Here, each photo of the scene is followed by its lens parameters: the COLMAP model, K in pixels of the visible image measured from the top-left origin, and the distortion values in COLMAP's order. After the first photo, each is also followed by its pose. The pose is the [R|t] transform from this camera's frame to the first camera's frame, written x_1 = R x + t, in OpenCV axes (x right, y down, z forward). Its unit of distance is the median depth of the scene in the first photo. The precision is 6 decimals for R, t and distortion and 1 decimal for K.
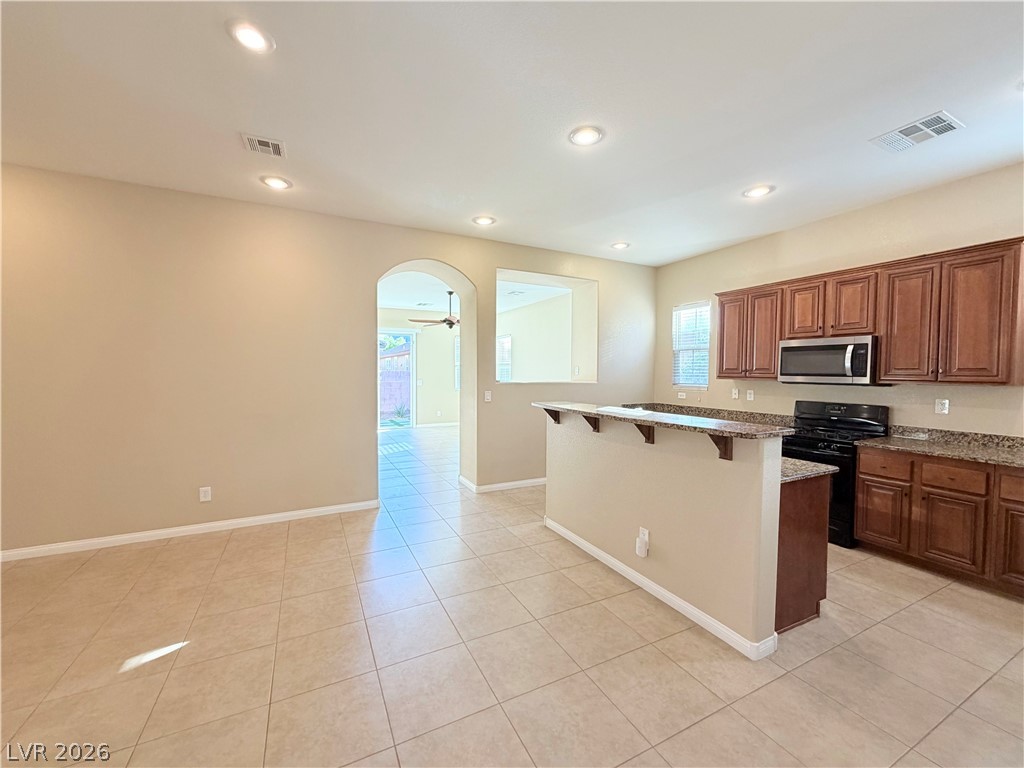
lens RADIAL K [[408.2, 0, 508.2], [0, 408.2, 384.8], [0, 0, 1]] dist [-0.000733, -0.000214]
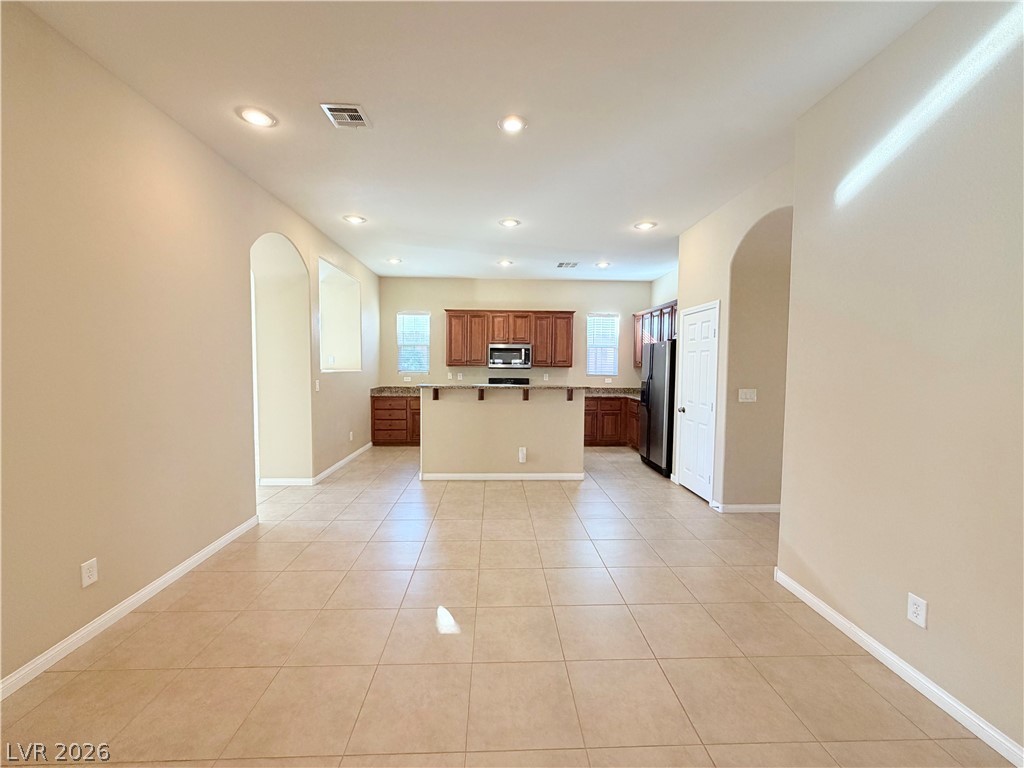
lens RADIAL K [[408.2, 0, 510.8], [0, 408.2, 386.2], [0, 0, 1]] dist [-0.000733, -0.000214]
pose [[0.406319, -0.050099, 0.912357, -1.015615], [0.024964, 0.998732, 0.043724, -0.002028], [-0.913390, 0.005010, 0.407054, 0.228148]]
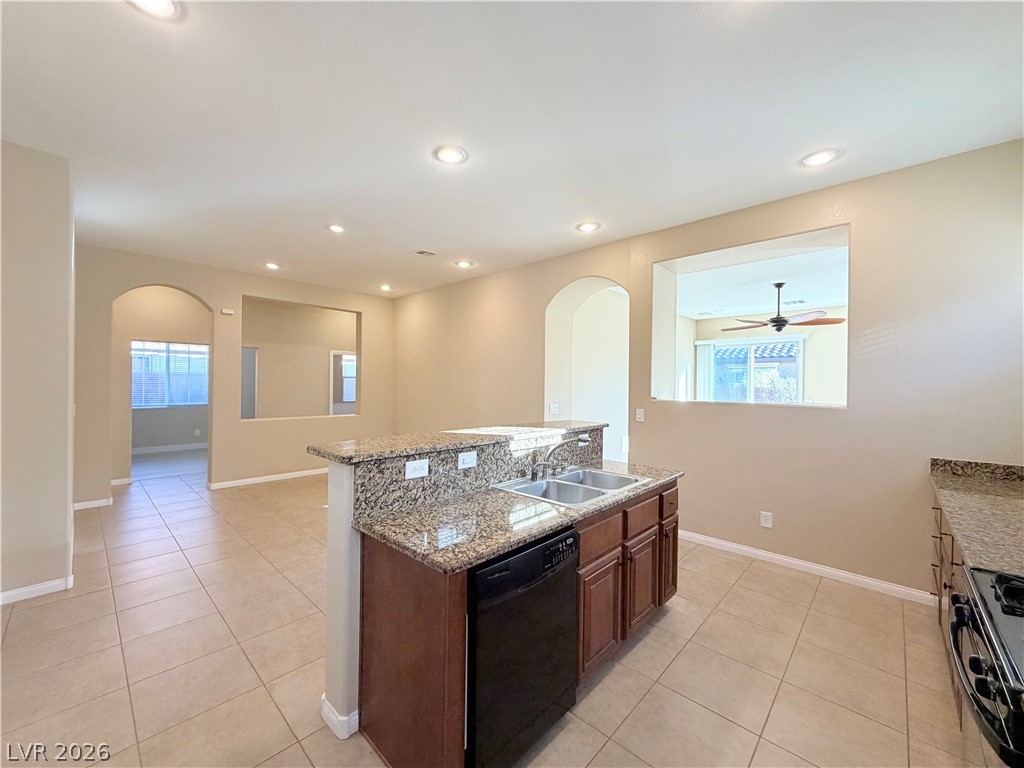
lens RADIAL K [[408.2, 0, 511.0], [0, 408.2, 382.9], [0, 0, 1]] dist [-0.000733, -0.000214]
pose [[0.347893, -0.003685, -0.937527, 0.891591], [-0.040541, 0.998998, -0.018970, -0.014829], [0.936657, 0.044608, 0.347395, 0.596105]]
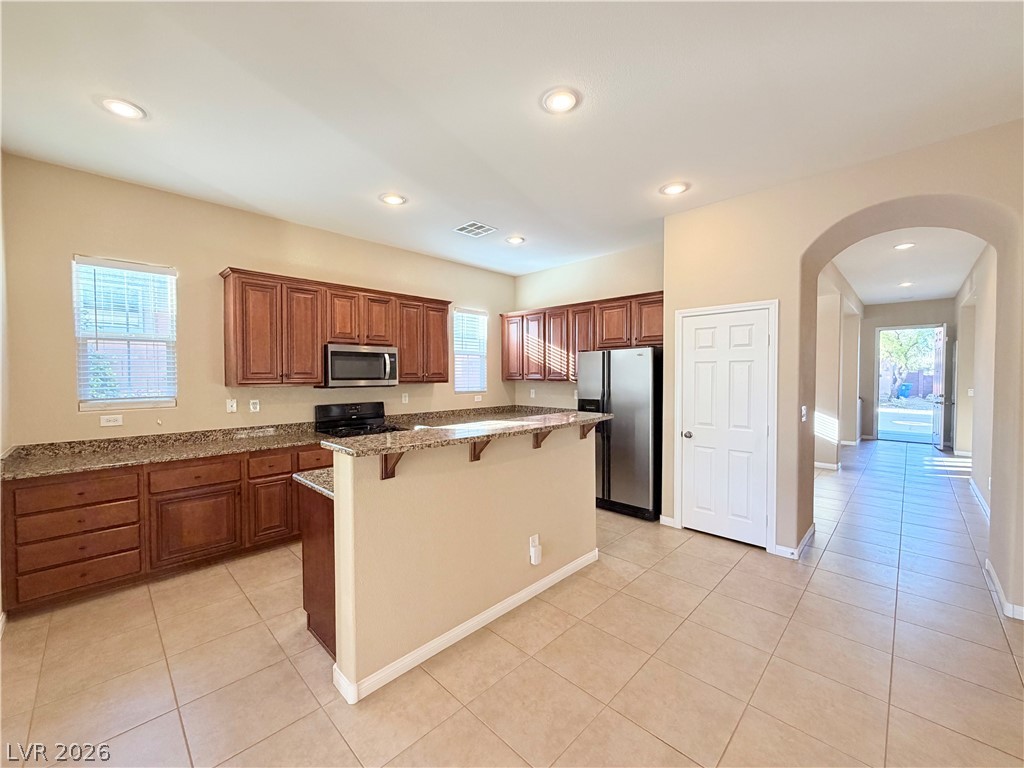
lens RADIAL K [[408.2, 0, 510.8], [0, 408.2, 382.9], [0, 0, 1]] dist [-0.000733, -0.000214]
pose [[-0.326446, -0.023319, 0.944928, -0.433969], [0.034447, 0.998738, 0.036547, -0.040825], [-0.944588, 0.044480, -0.325231, 1.025396]]
